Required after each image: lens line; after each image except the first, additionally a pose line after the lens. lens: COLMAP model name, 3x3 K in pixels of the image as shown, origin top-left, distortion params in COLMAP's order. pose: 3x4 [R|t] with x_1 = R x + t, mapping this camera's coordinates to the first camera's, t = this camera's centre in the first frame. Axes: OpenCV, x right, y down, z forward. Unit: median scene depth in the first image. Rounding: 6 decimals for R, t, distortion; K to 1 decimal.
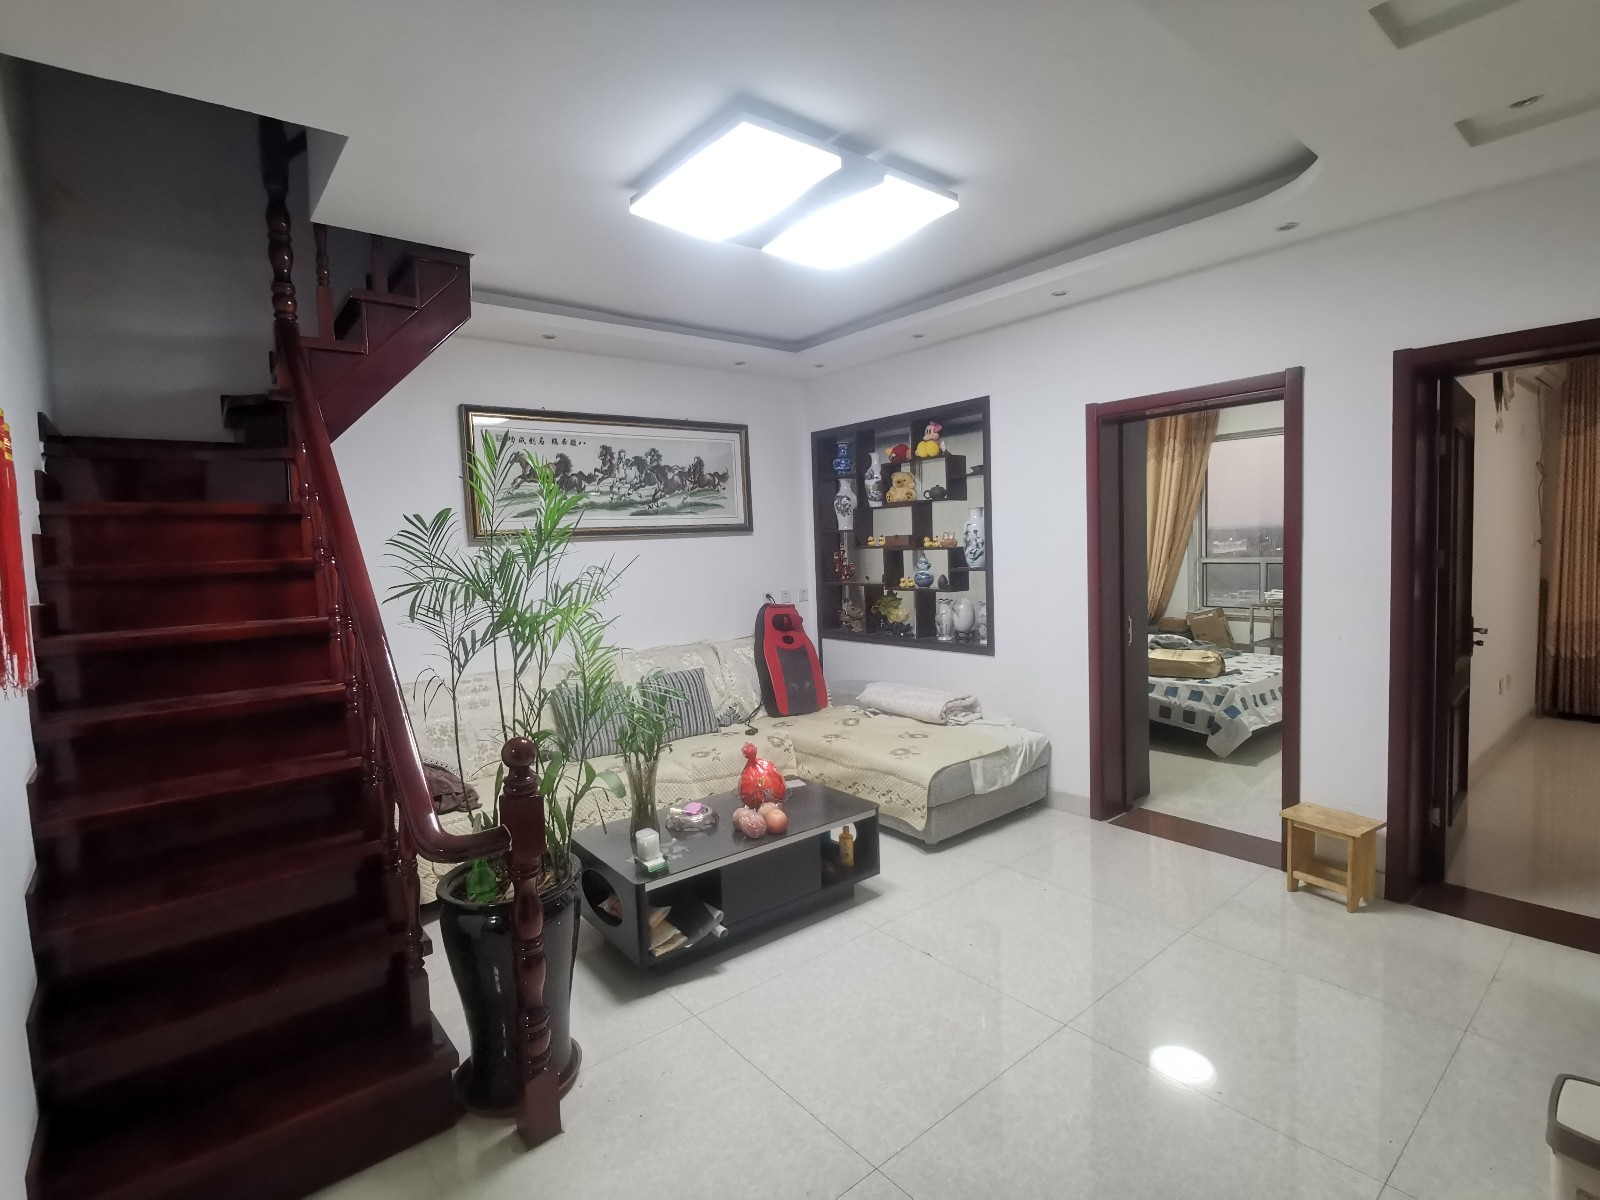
lens RADIAL K [[778.1, 0, 803.1], [0, 778.1, 588.9], [0, 0, 1]] dist [-0.006049, -0.001982]
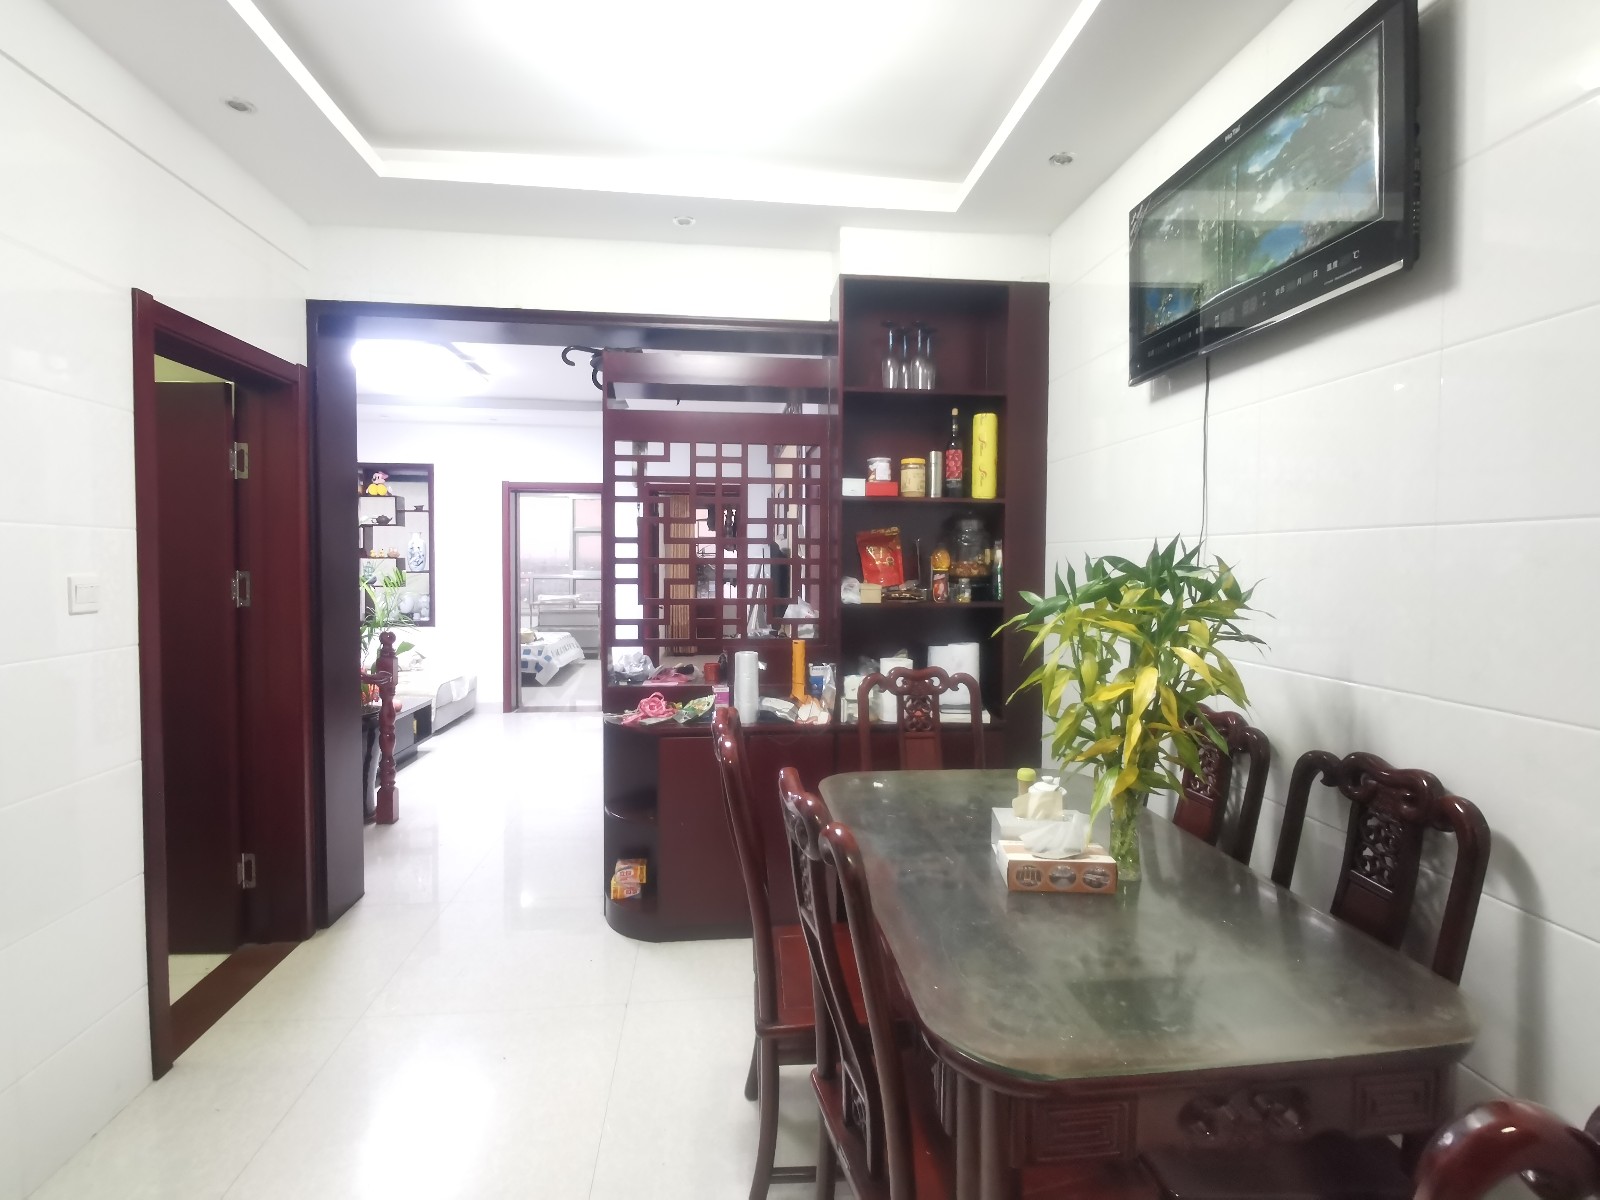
lens RADIAL K [[778.1, 0, 813.7], [0, 778.1, 596.2], [0, 0, 1]] dist [-0.006049, -0.001982]
pose [[0.532121, 0.004010, 0.846659, -0.640862], [0.020172, 0.999645, -0.017413, 0.062653], [-0.846428, 0.026345, 0.531851, -0.465571]]
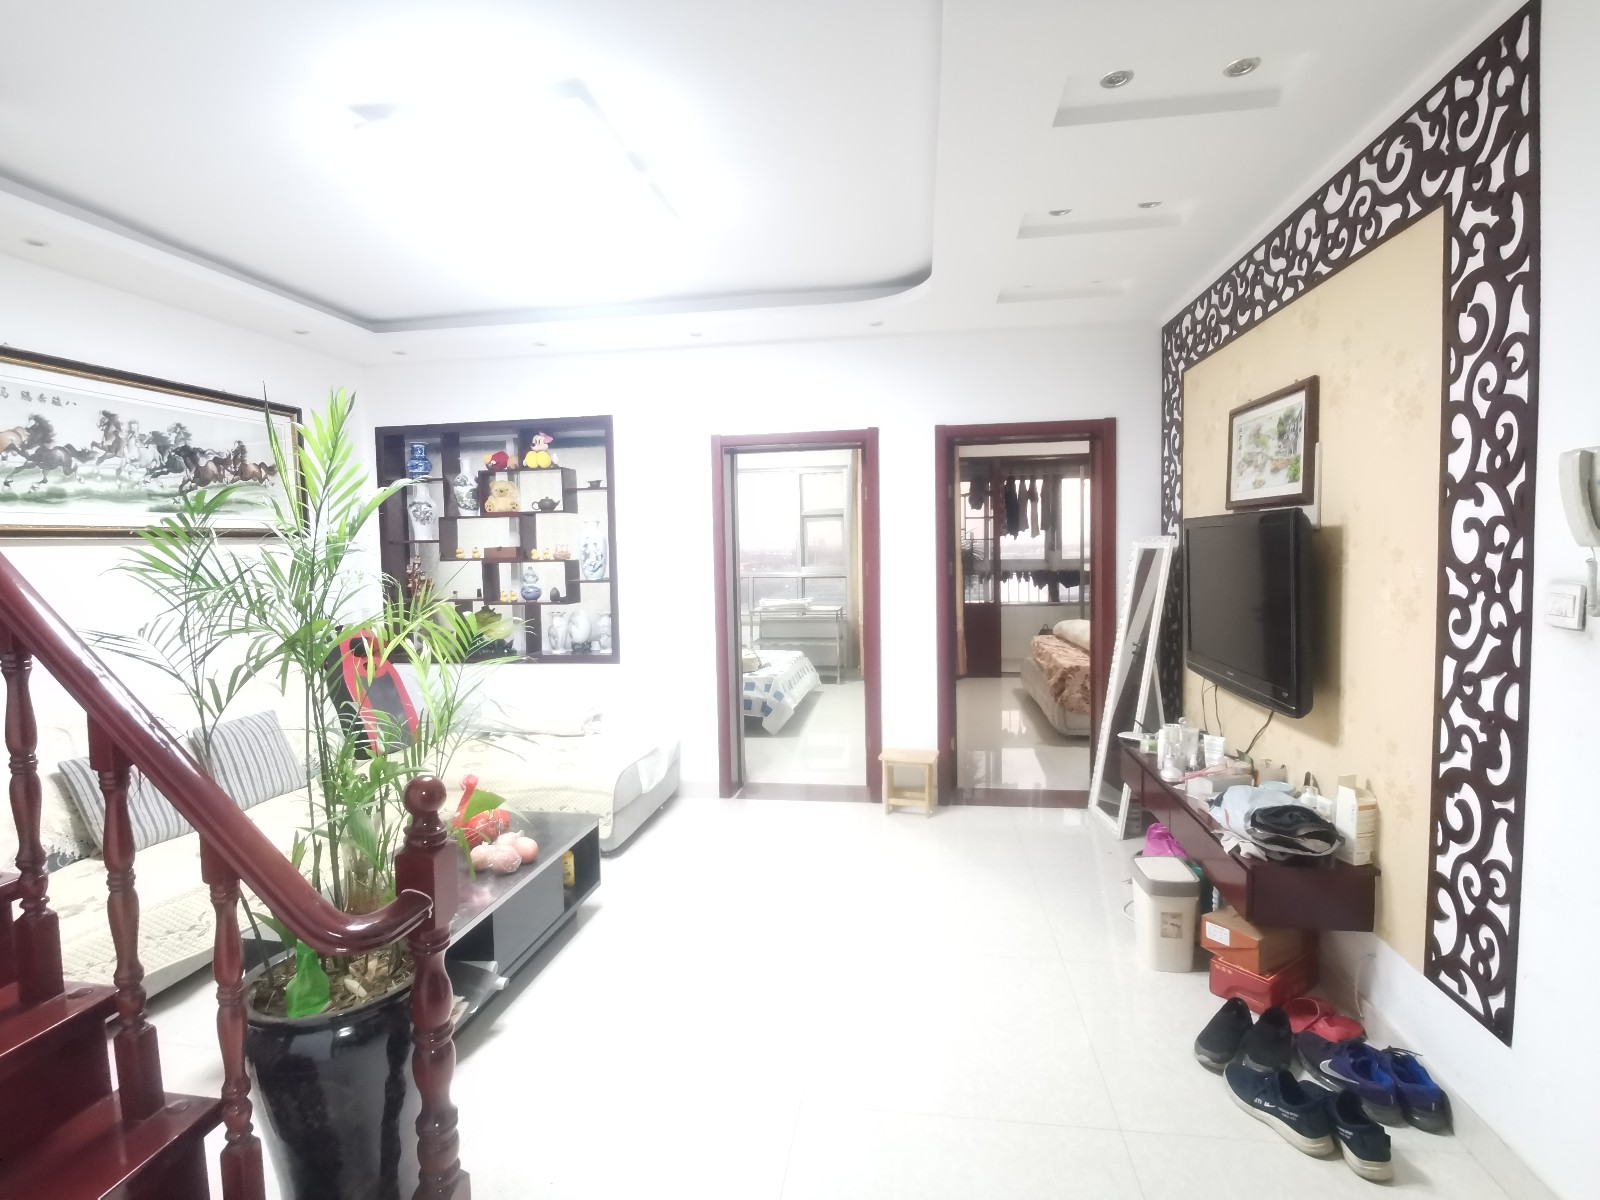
lens RADIAL K [[778.1, 0, 802.3], [0, 778.1, 589.7], [0, 0, 1]] dist [-0.006049, -0.001982]
pose [[0.742008, -0.014964, 0.670224, -0.253105], [0.032964, 0.999356, -0.014183, 0.008993], [-0.669580, 0.032617, 0.742023, 0.055758]]
